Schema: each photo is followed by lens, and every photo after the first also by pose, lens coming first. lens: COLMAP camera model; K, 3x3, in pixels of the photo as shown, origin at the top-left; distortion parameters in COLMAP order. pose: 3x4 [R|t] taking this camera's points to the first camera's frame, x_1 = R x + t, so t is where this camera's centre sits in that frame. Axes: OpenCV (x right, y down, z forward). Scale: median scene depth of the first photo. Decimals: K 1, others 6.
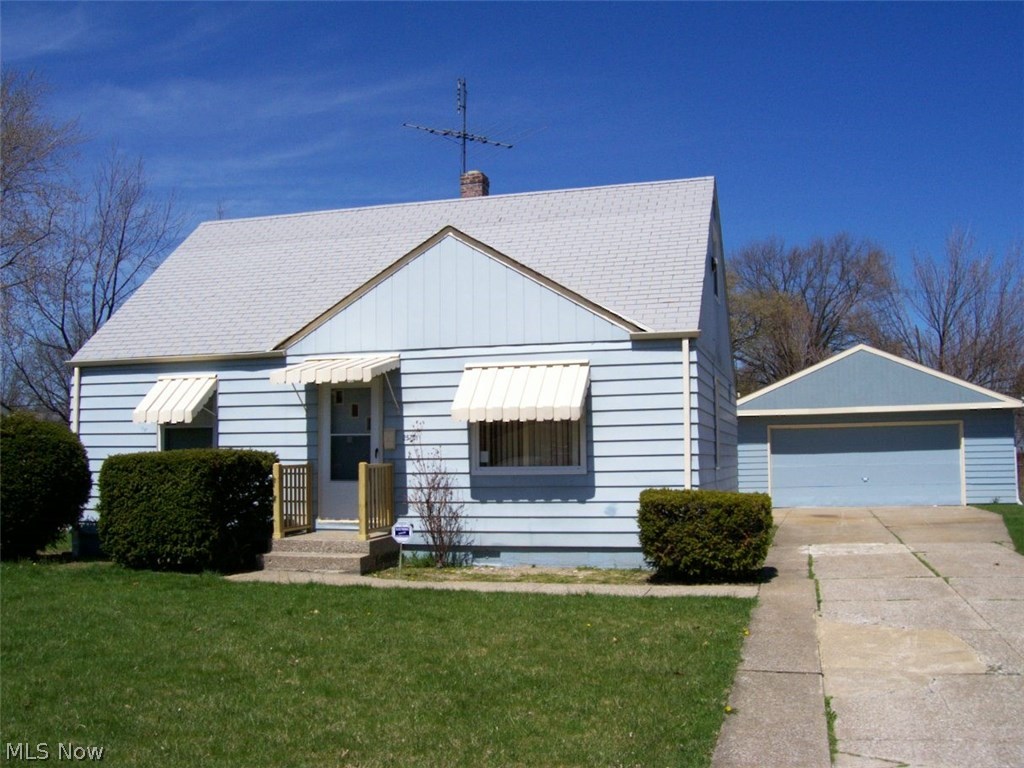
lens RADIAL K [[1004.0, 0, 512.0], [0, 1004.0, 384.0], [0, 0, 1]] dist [-0.185063, 0.166830]
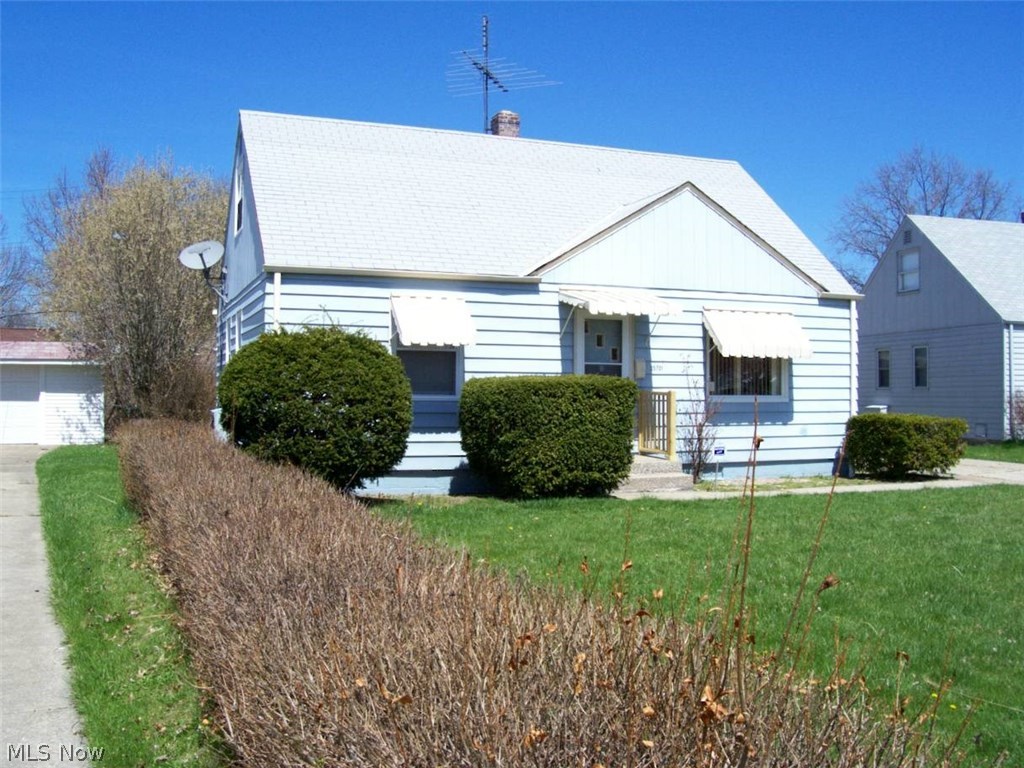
lens RADIAL K [[1004.0, 0, 512.0], [0, 1004.0, 384.0], [0, 0, 1]] dist [-0.185063, 0.166830]
pose [[0.787614, 0.019228, 0.615869, -0.920197], [-0.060432, 0.997105, 0.046154, 0.030073], [-0.613199, -0.073570, 0.786495, 0.230992]]
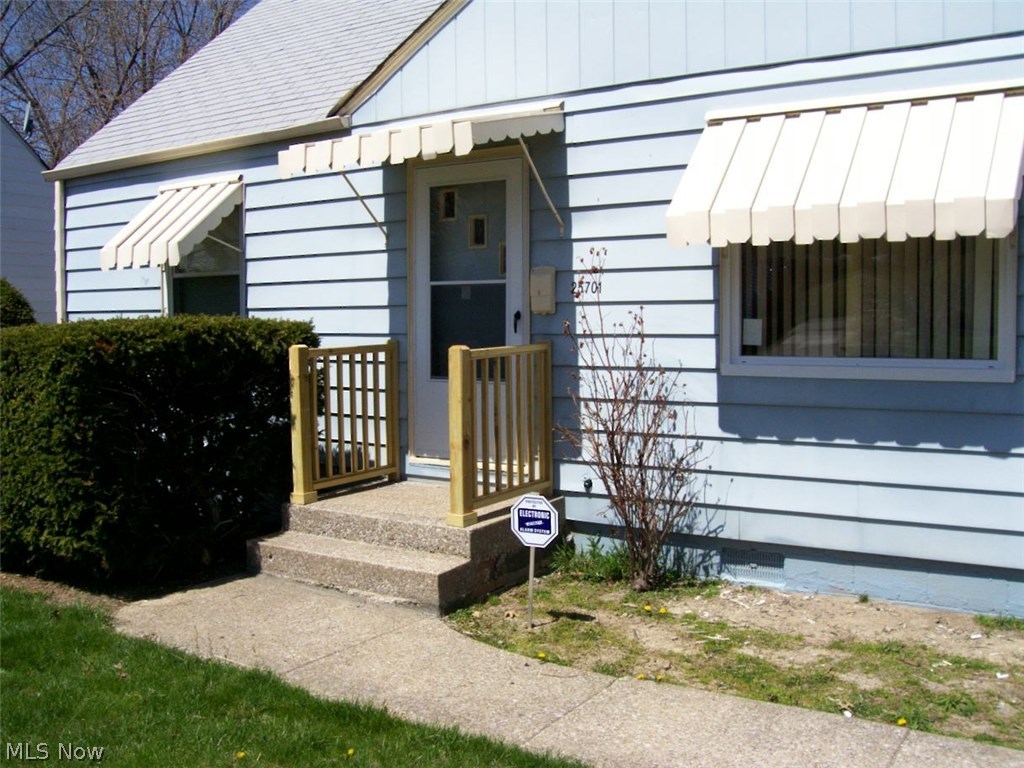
lens RADIAL K [[1004.0, 0, 512.0], [0, 1004.0, 384.0], [0, 0, 1]] dist [-0.185063, 0.166830]
pose [[0.954028, 0.021500, -0.298944, 0.001391], [0.022055, 0.989684, 0.141561, 0.032711], [0.298904, -0.141646, 0.943712, 0.570096]]
